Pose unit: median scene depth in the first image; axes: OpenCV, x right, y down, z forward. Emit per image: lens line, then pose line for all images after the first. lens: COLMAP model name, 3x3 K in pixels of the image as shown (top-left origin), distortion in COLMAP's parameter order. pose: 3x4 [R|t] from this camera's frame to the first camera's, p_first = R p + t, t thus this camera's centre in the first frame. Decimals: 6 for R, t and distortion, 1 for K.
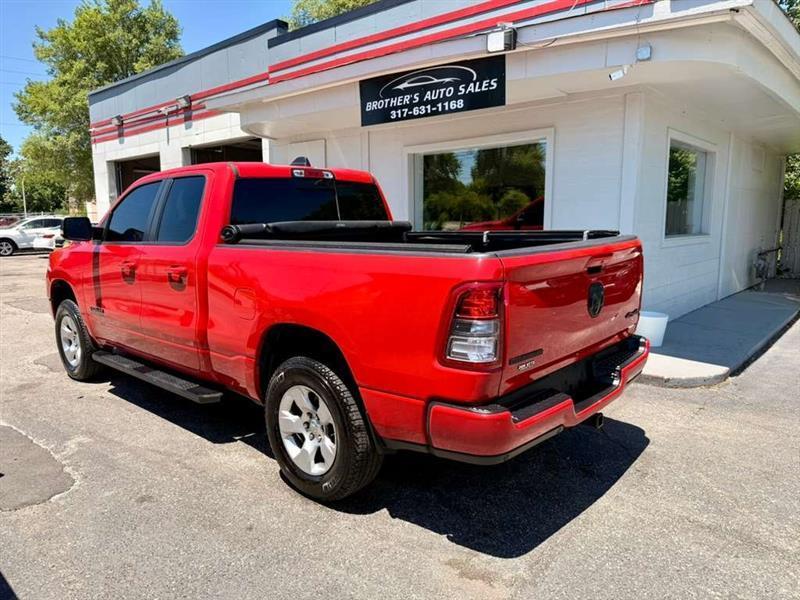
lens RADIAL K [[587.5, 0, 400.1], [0, 587.5, 301.7], [0, 0, 1]] dist [0.002664, -0.007828]
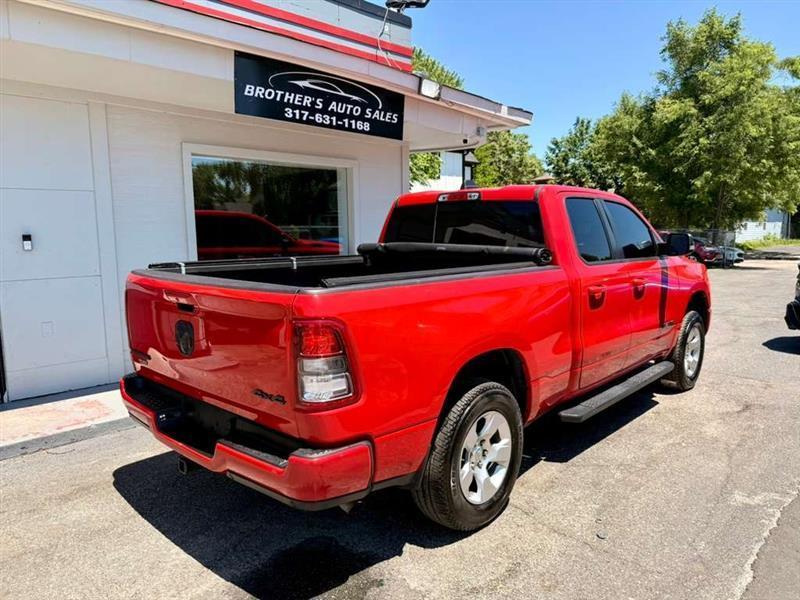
lens RADIAL K [[564.9, 0, 396.1], [0, 564.9, 298.5], [0, 0, 1]] dist [-0.005378, -0.010982]
pose [[0.068735, -0.115647, 0.990909, -0.874591], [0.138210, 0.984784, 0.105345, -0.137736], [-0.988015, 0.129713, 0.083672, 0.890665]]
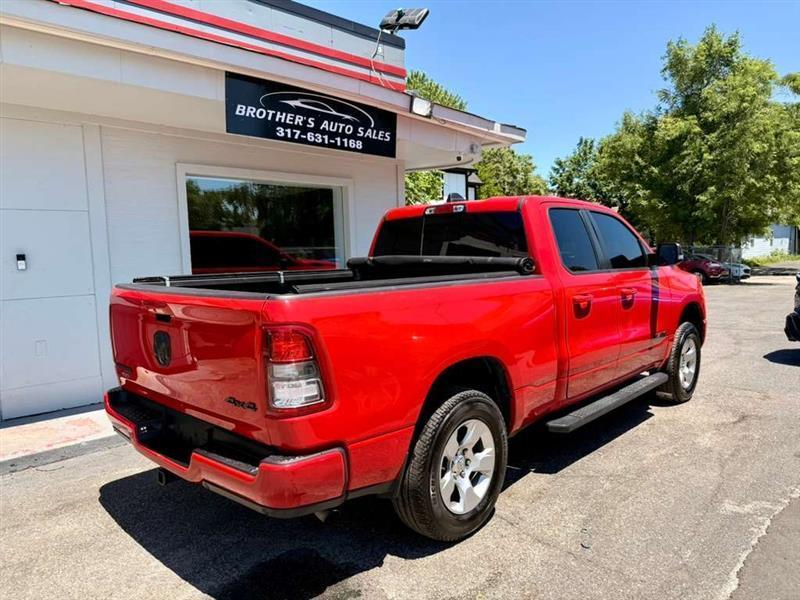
lens RADIAL K [[563.9, 0, 399.7], [0, 563.9, 302.1], [0, 0, 1]] dist [0.002336, -0.020350]
pose [[0.076209, -0.084629, 0.993494, -0.875429], [0.152307, 0.985687, 0.072281, -0.123921], [-0.985391, 0.145808, 0.088008, 0.867854]]
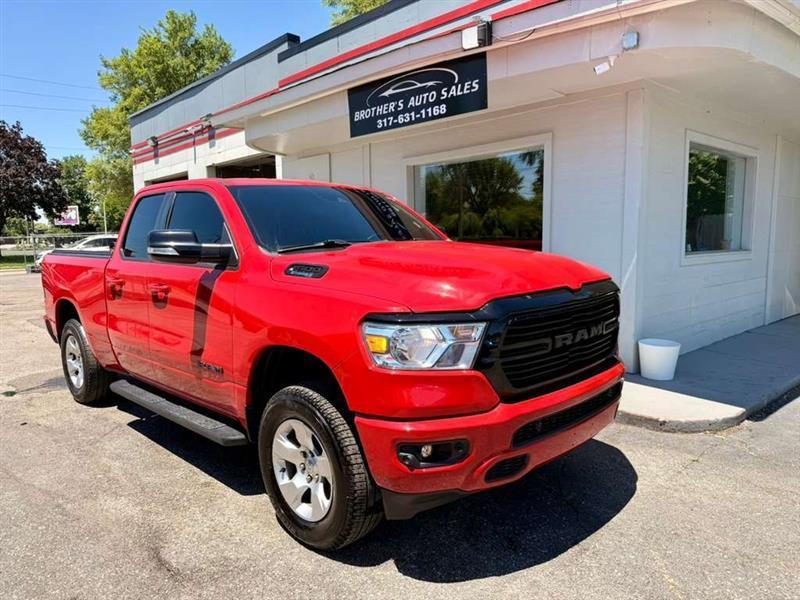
lens RADIAL K [[589.0, 0, 400.0], [0, 589.0, 303.2], [0, 0, 1]] dist [-0.000783, -0.005821]
pose [[0.993636, 0.005091, -0.112528, 0.138164], [-0.008011, 0.999642, -0.025510, -0.010880], [0.112358, 0.026249, 0.993321, 0.089746]]
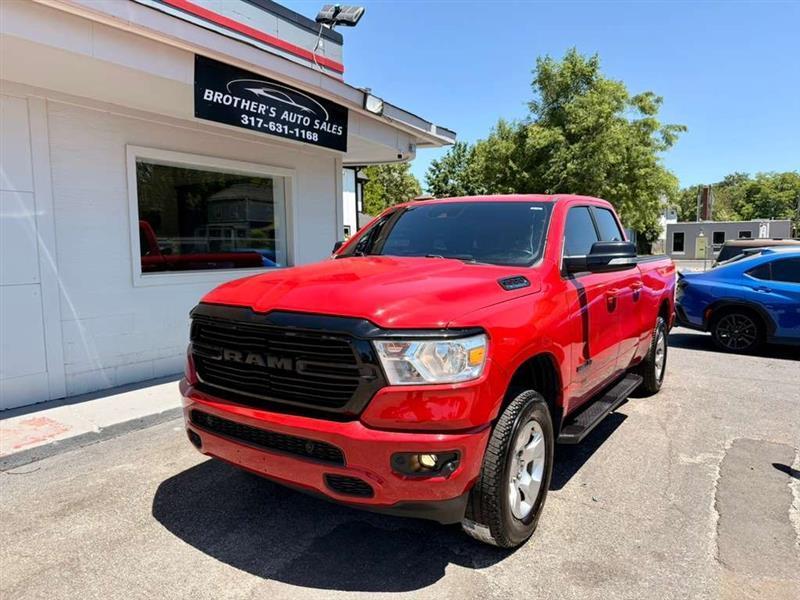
lens RADIAL K [[563.9, 0, 399.7], [0, 563.9, 302.1], [0, 0, 1]] dist [0.002336, -0.020350]
pose [[-0.148556, -0.091090, 0.984700, -0.907056], [0.134763, 0.984595, 0.111412, -0.138288], [-0.979679, 0.149252, -0.133991, 1.011822]]
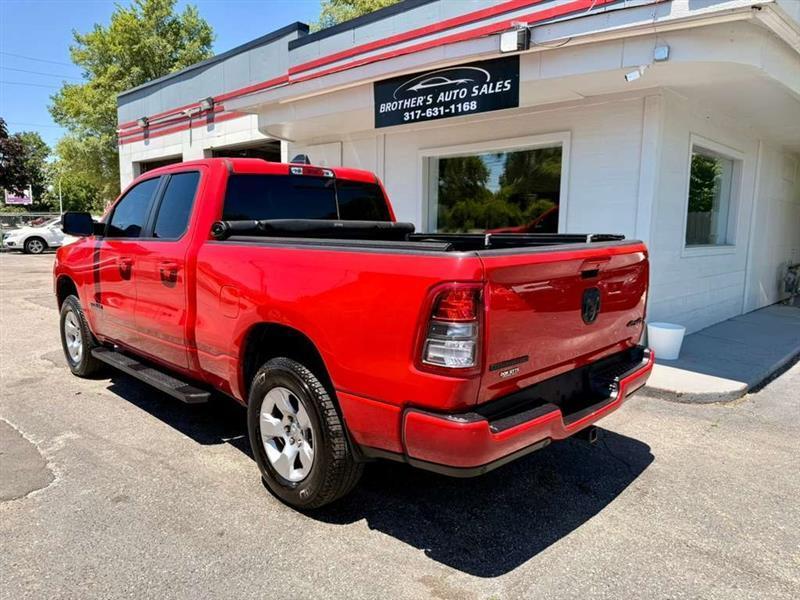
lens RADIAL K [[588.4, 0, 401.8], [0, 588.4, 301.9], [0, 0, 1]] dist [0.000018, -0.005937]
pose [[0.998804, 0.024954, -0.042036, 0.032142], [-0.025452, 0.999612, -0.011353, 0.004205], [0.041737, 0.012410, 0.999052, 0.020555]]
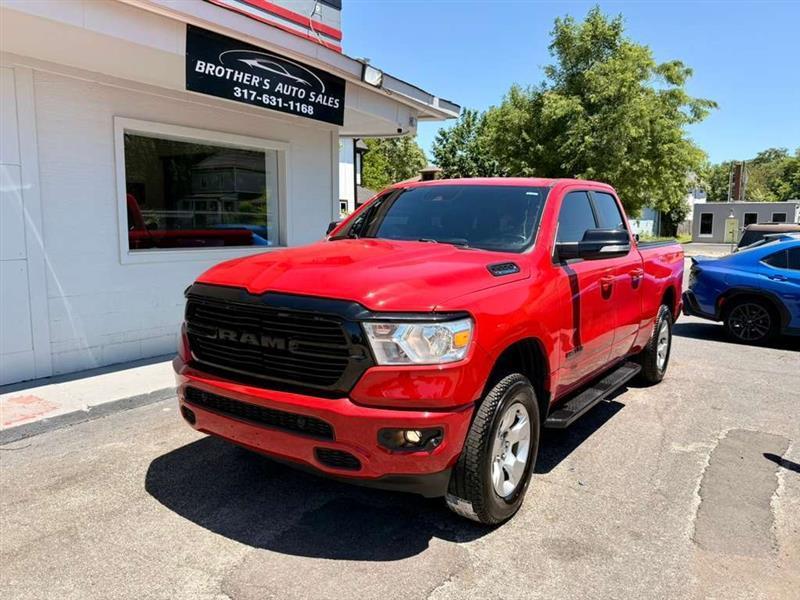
lens RADIAL K [[617.2, 0, 402.4], [0, 617.2, 301.4], [0, 0, 1]] dist [0.004688, -0.029826]
pose [[-0.149186, -0.121610, 0.981302, -0.960761], [0.116849, 0.983287, 0.139621, -0.144638], [-0.981881, 0.135494, -0.132482, 1.010487]]
